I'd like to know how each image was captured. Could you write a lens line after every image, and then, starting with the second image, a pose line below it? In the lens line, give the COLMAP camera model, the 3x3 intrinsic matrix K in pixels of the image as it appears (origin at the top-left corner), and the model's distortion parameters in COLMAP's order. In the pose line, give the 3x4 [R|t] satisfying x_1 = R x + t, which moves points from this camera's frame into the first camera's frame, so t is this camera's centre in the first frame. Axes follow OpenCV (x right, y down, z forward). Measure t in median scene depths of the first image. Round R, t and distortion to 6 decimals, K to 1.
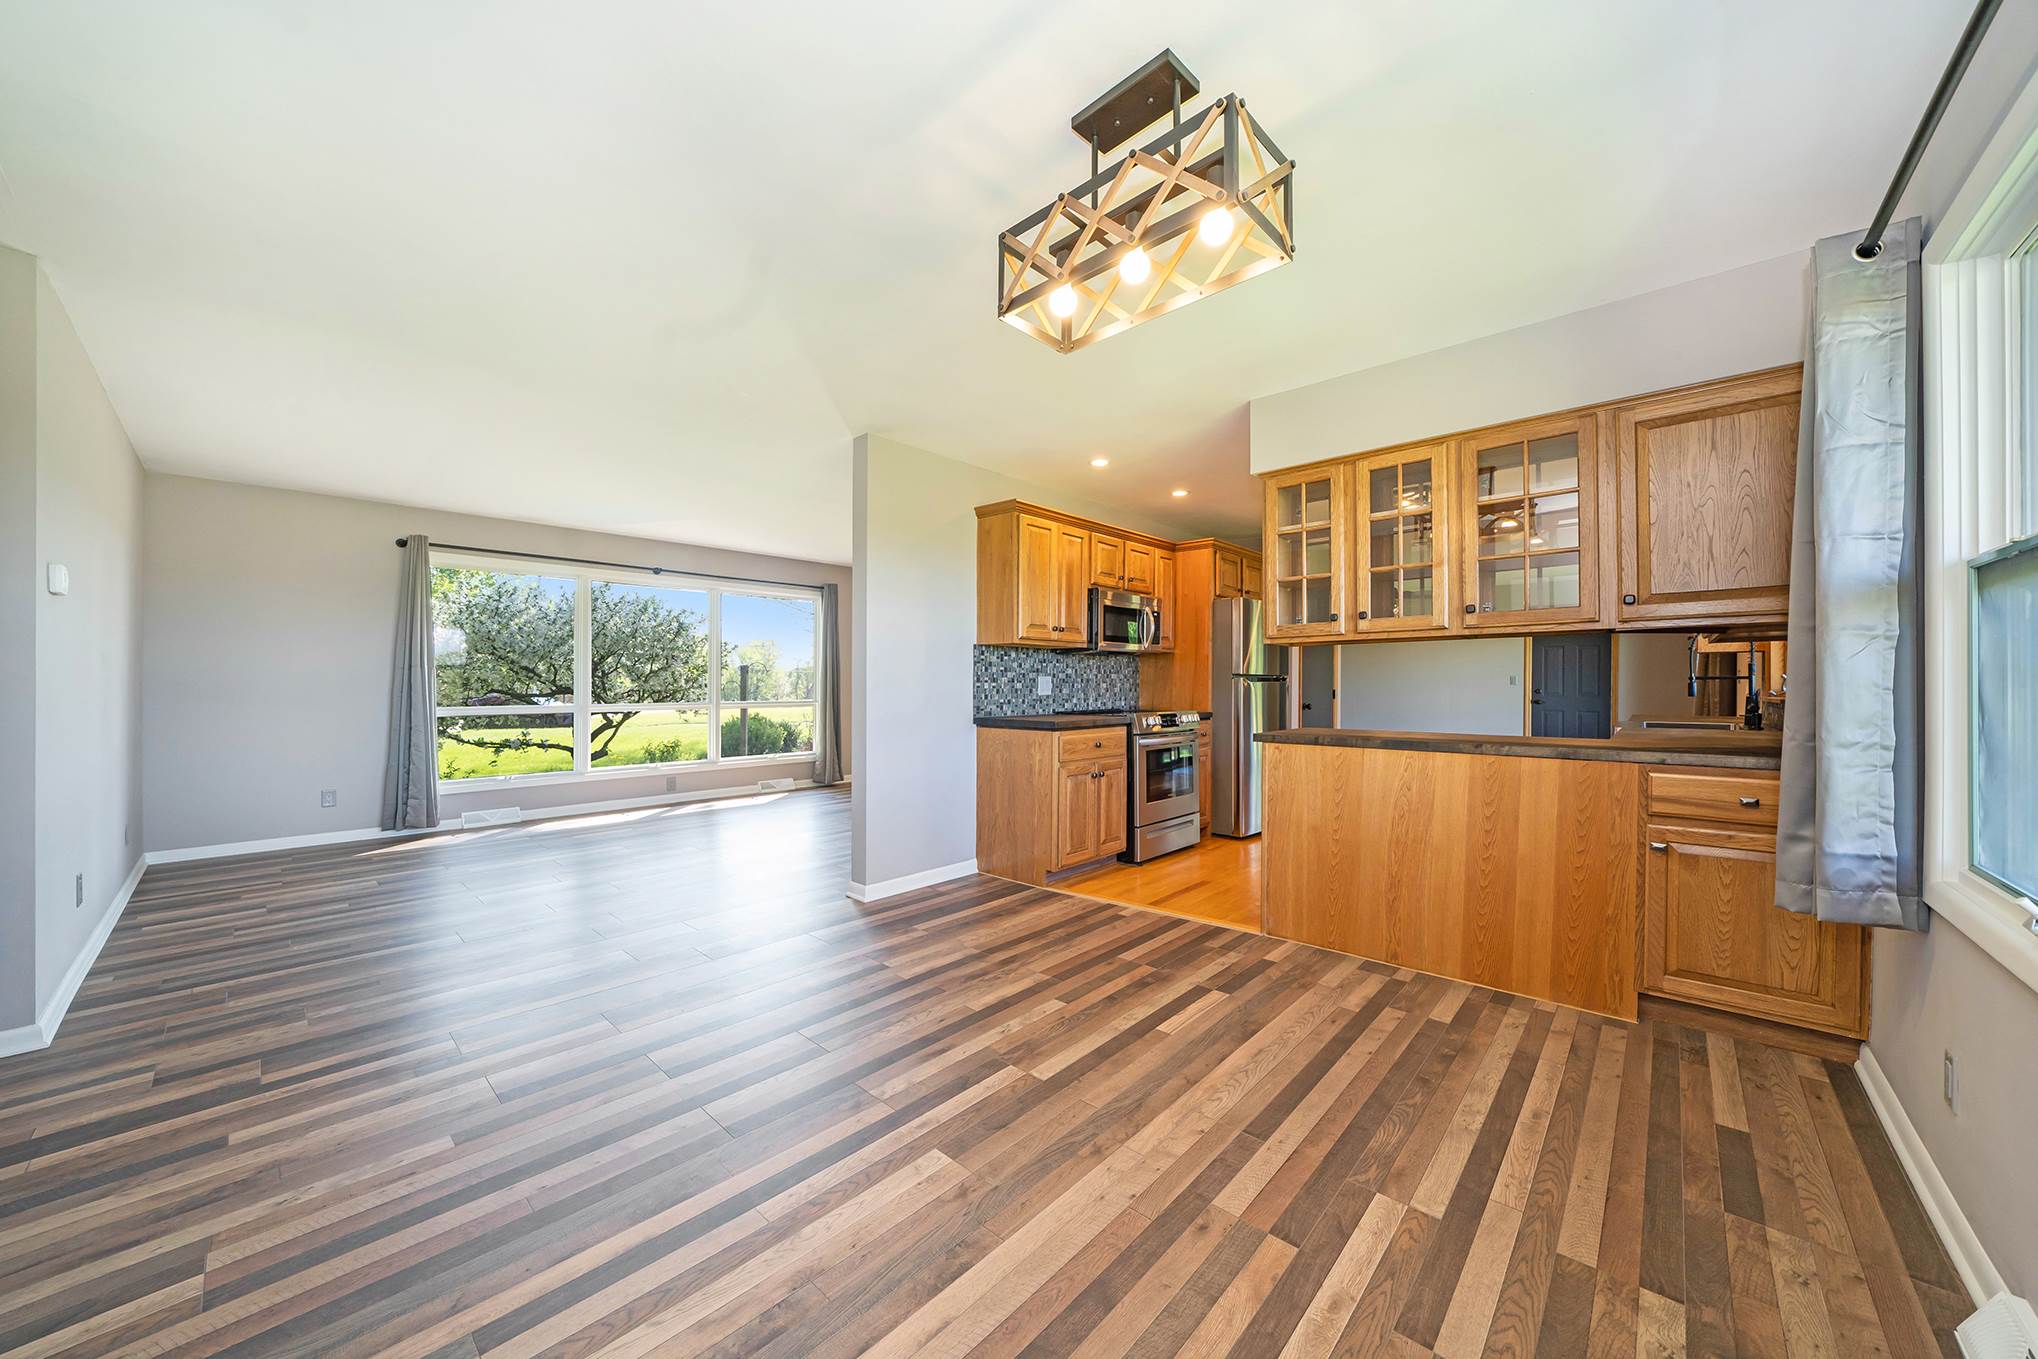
lens RADIAL K [[695.9, 0, 1030.5], [0, 695.9, 686.0], [0, 0, 1]] dist [-0.001671, -0.000068]
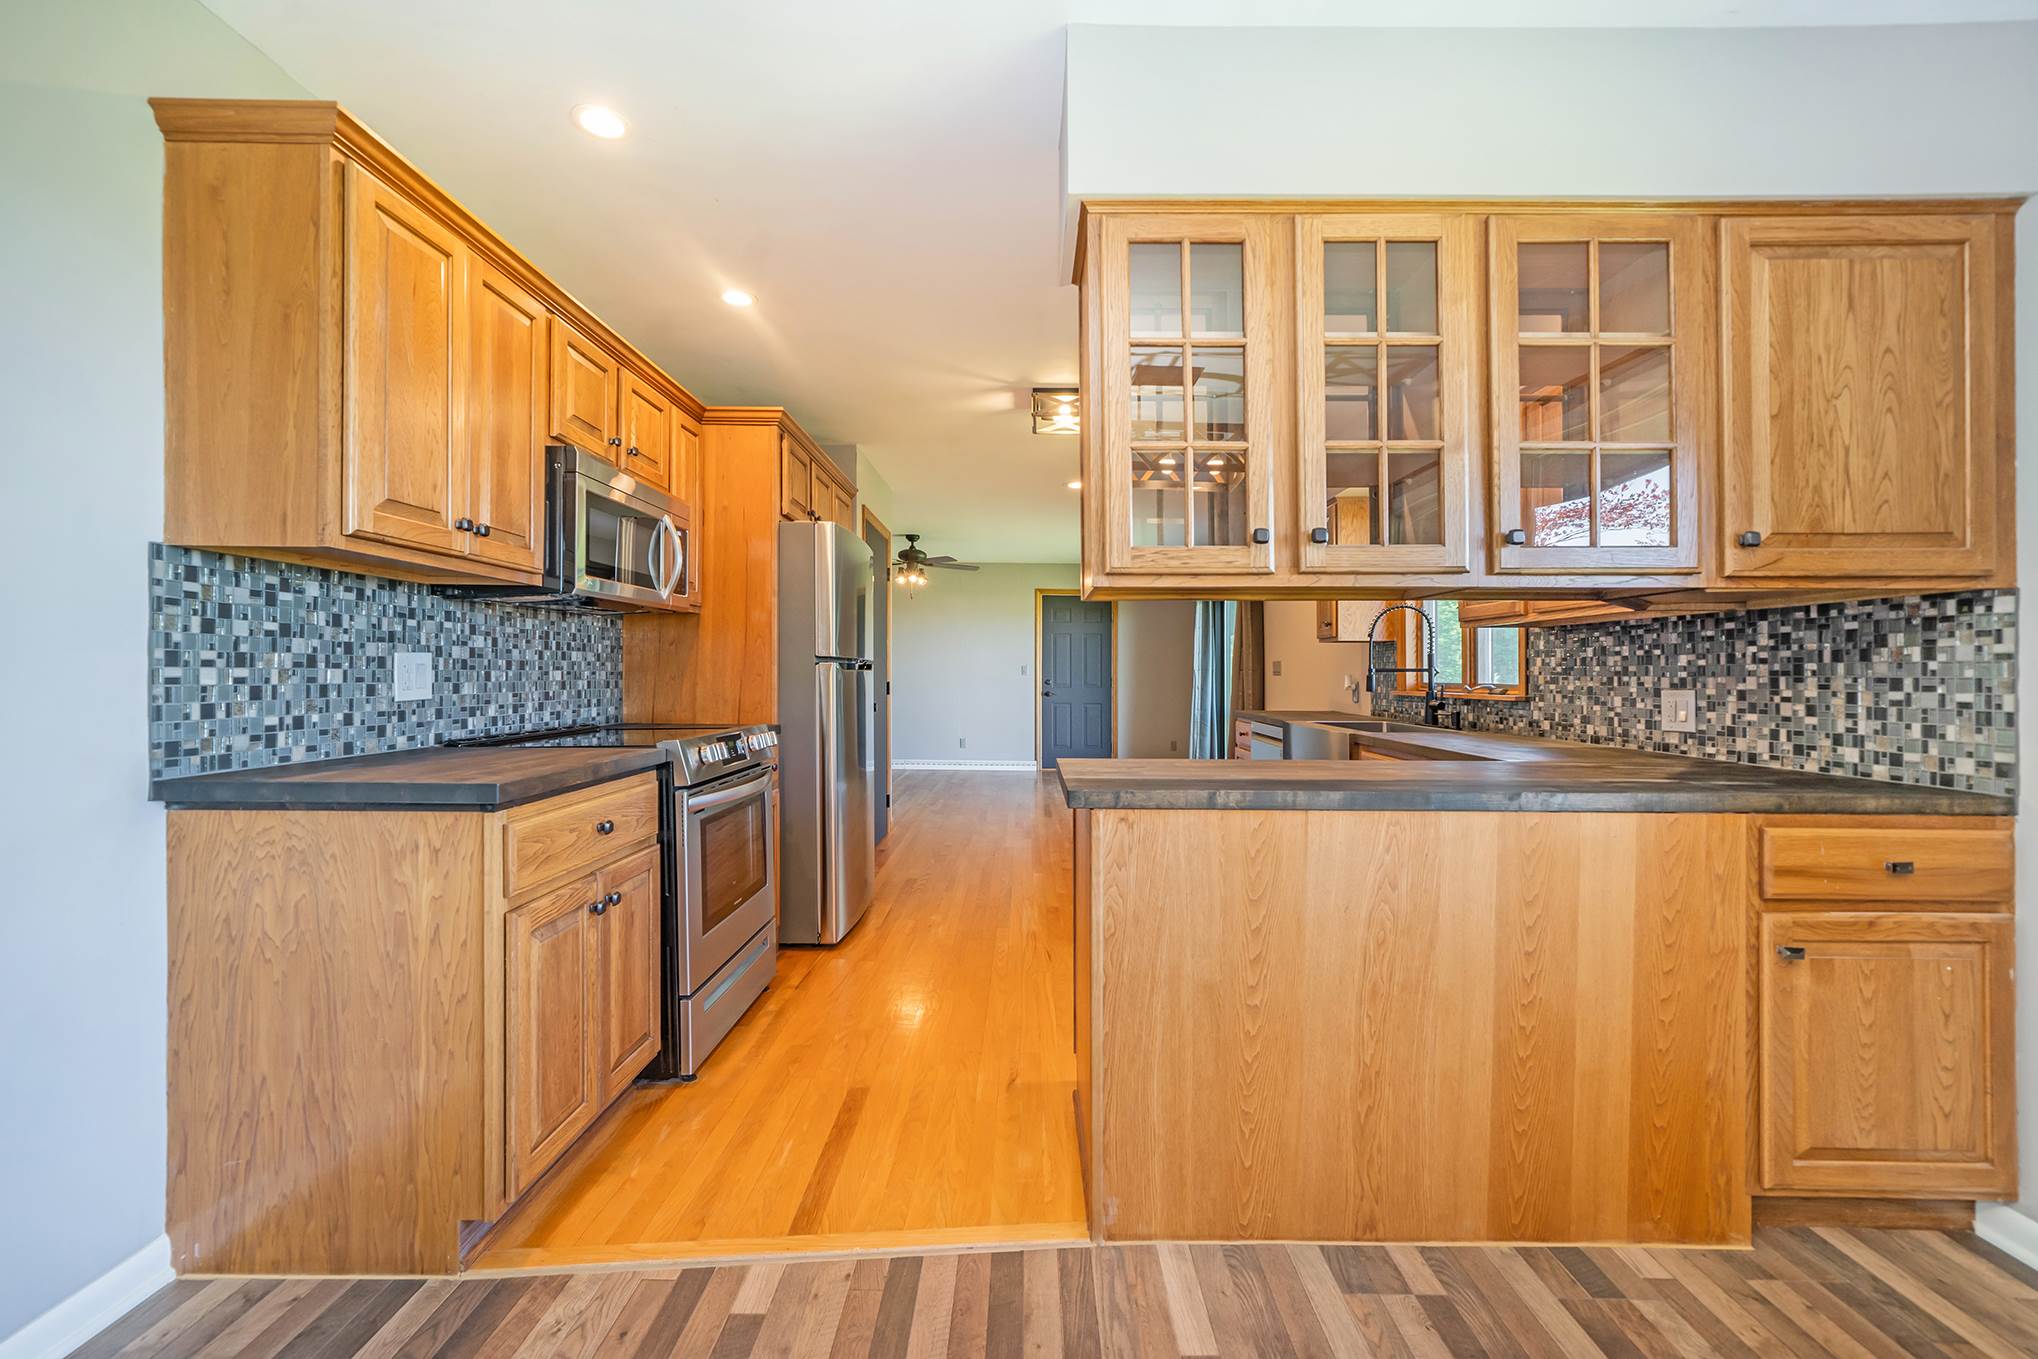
lens RADIAL K [[812.2, 0, 1007.8], [0, 812.2, 684.9], [0, 0, 1]] dist [-0.000906, 0.000229]
pose [[0.747350, -0.003790, 0.664420, -0.038026], [-0.005070, 0.999922, 0.011406, -0.002906], [-0.664412, -0.011893, 0.747272, 0.494742]]
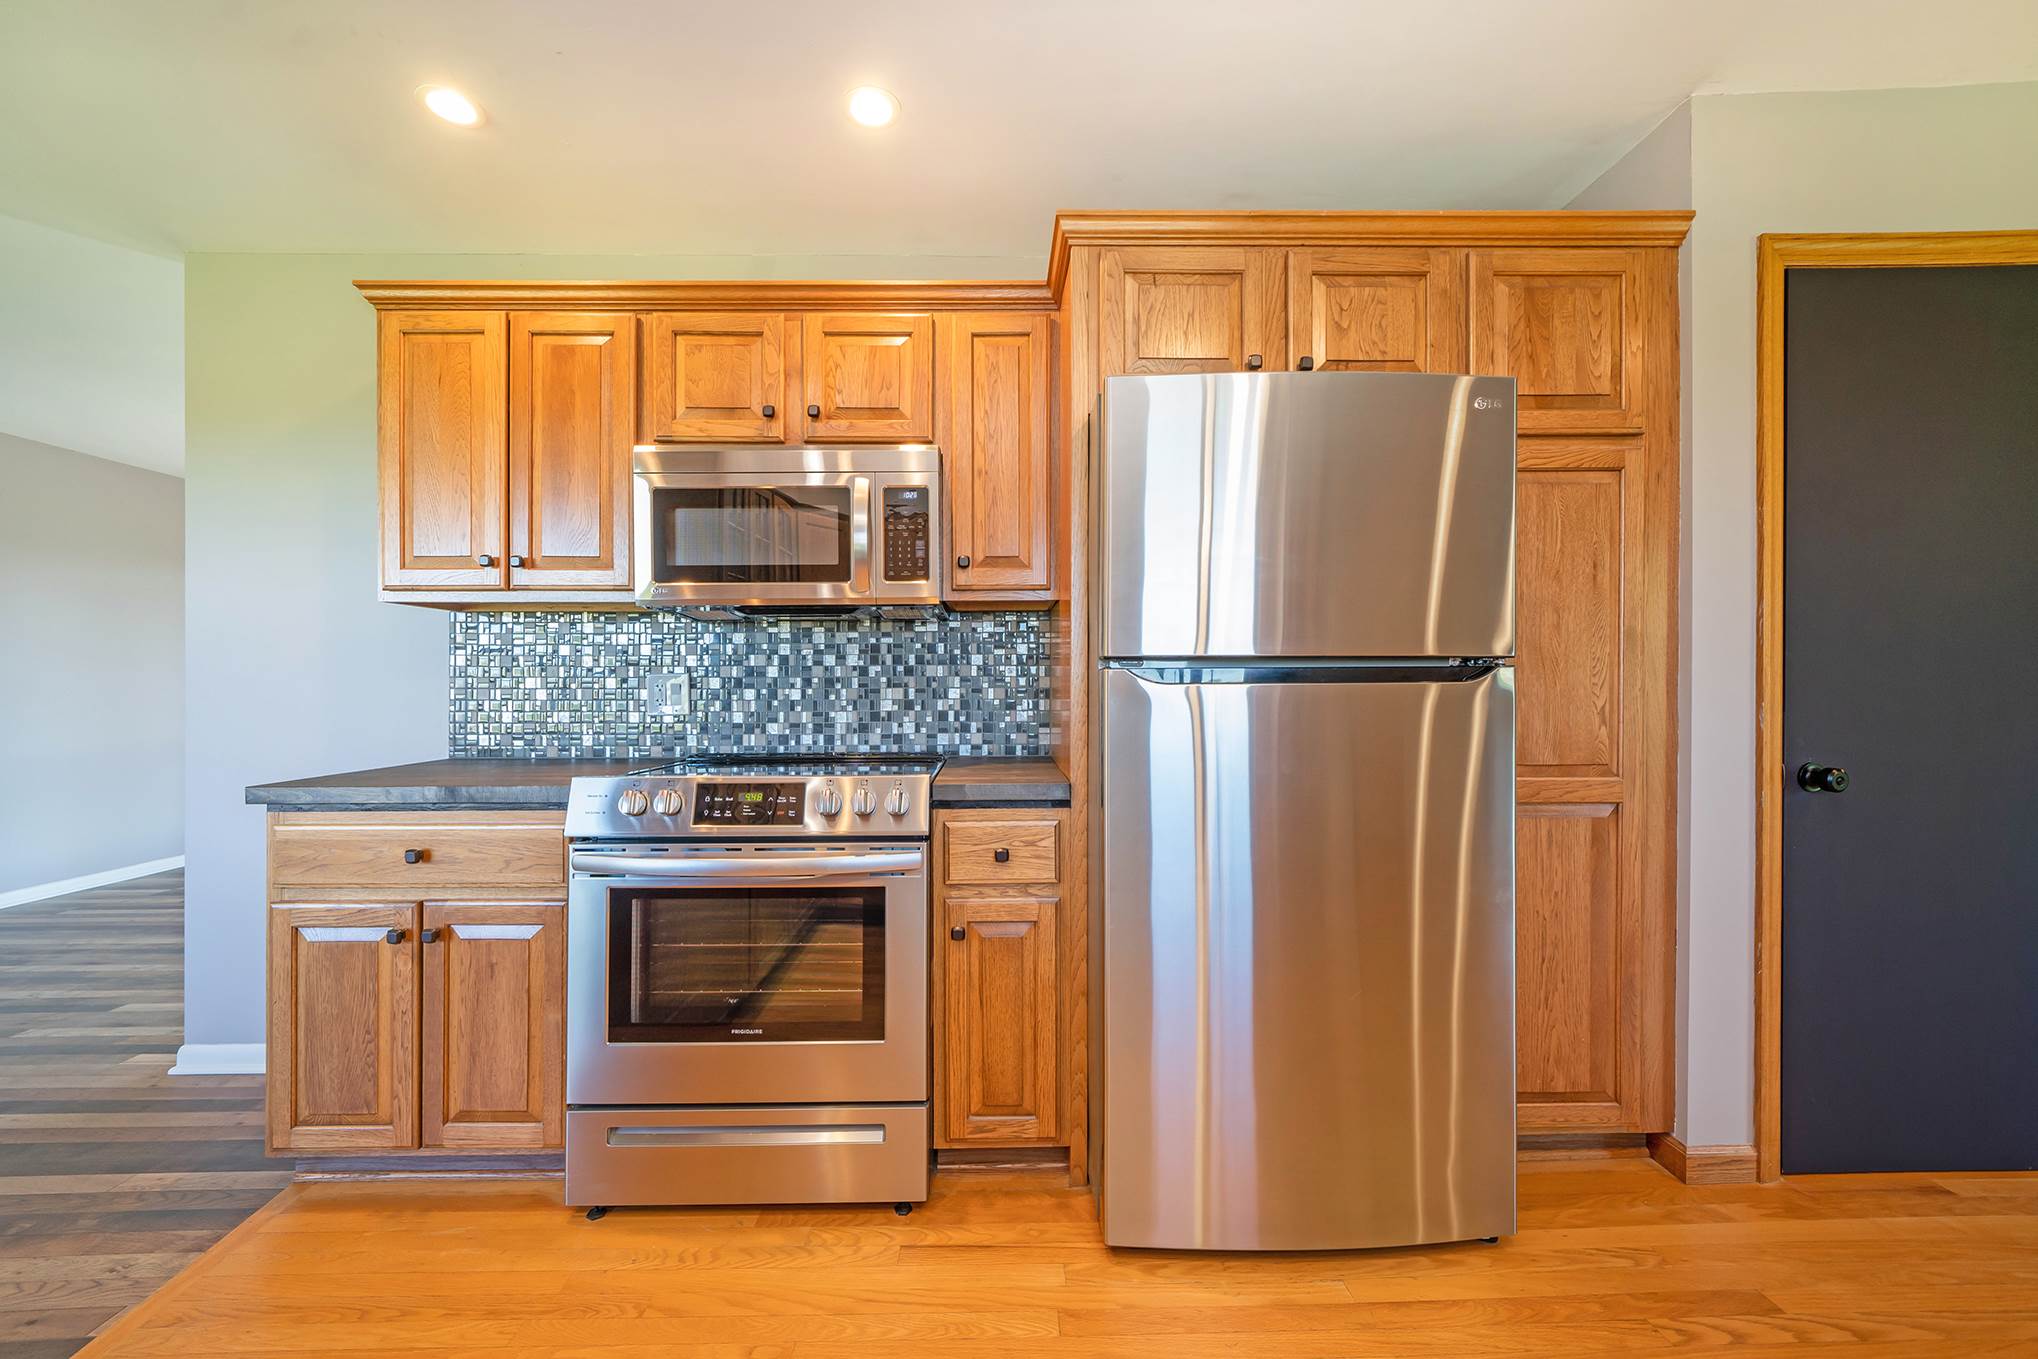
lens RADIAL K [[763.9, 0, 982.2], [0, 763.9, 704.3], [0, 0, 1]] dist [0.003693, 0.000871]
pose [[0.690645, 0.007742, -0.723153, 0.590387], [0.001214, 0.999929, 0.011865, 0.000212], [0.723193, -0.009073, 0.690586, 0.916996]]
